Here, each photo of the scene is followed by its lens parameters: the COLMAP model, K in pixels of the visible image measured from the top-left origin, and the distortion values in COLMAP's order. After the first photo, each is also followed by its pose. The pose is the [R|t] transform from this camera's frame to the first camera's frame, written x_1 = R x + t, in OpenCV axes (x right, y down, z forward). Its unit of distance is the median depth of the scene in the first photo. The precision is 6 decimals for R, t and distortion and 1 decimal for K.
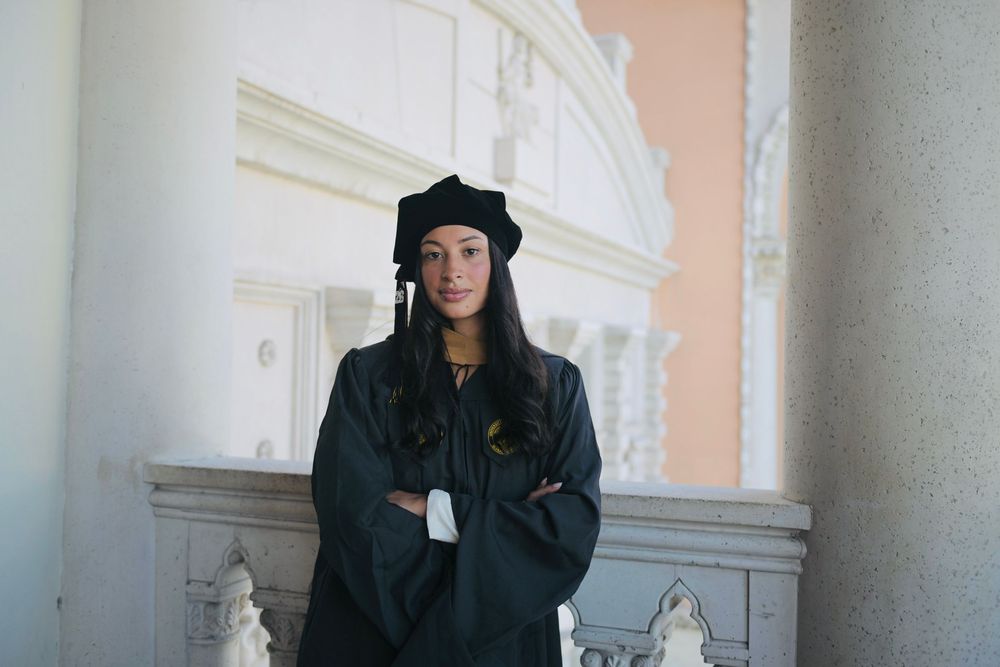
lens RADIAL K [[1110.8, 0, 538.0], [0, 1110.8, 334.2], [0, 0, 1]] dist [-0.001444, 0.013614]
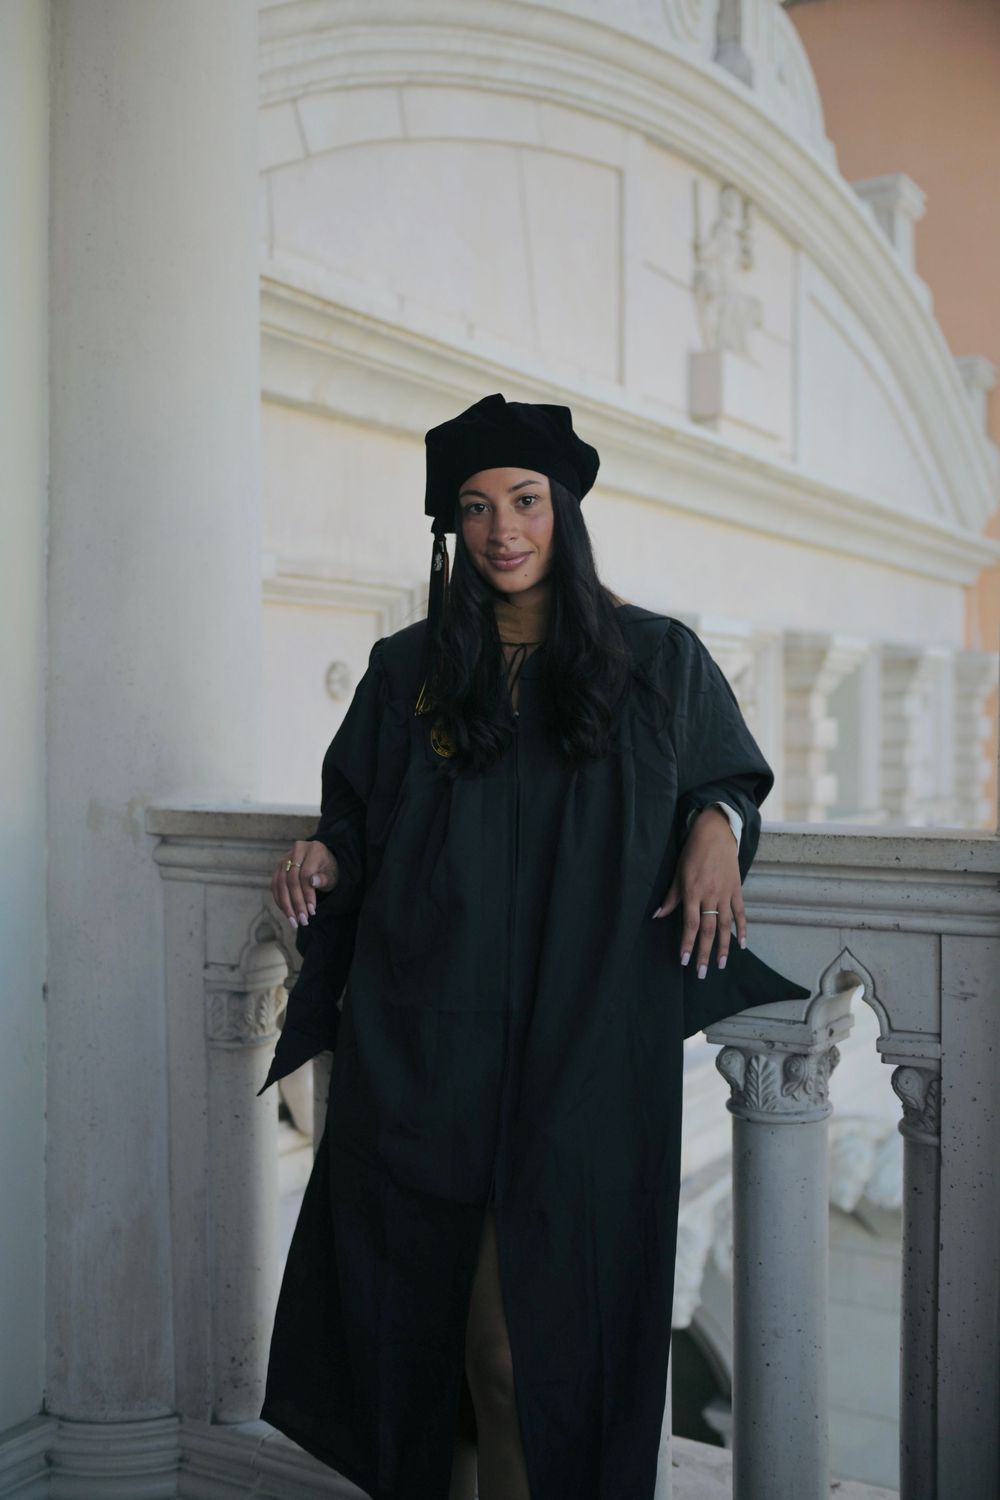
lens RADIAL K [[1734.9, 0, 500.0], [0, 1734.9, 750.0], [0, 0, 1]] dist [0.000065, 0.018769]
pose [[0.986018, -0.013722, -0.166073, 0.076054], [0.021496, 0.998751, 0.045102, 0.029435], [0.165247, -0.048041, 0.985081, -0.111312]]
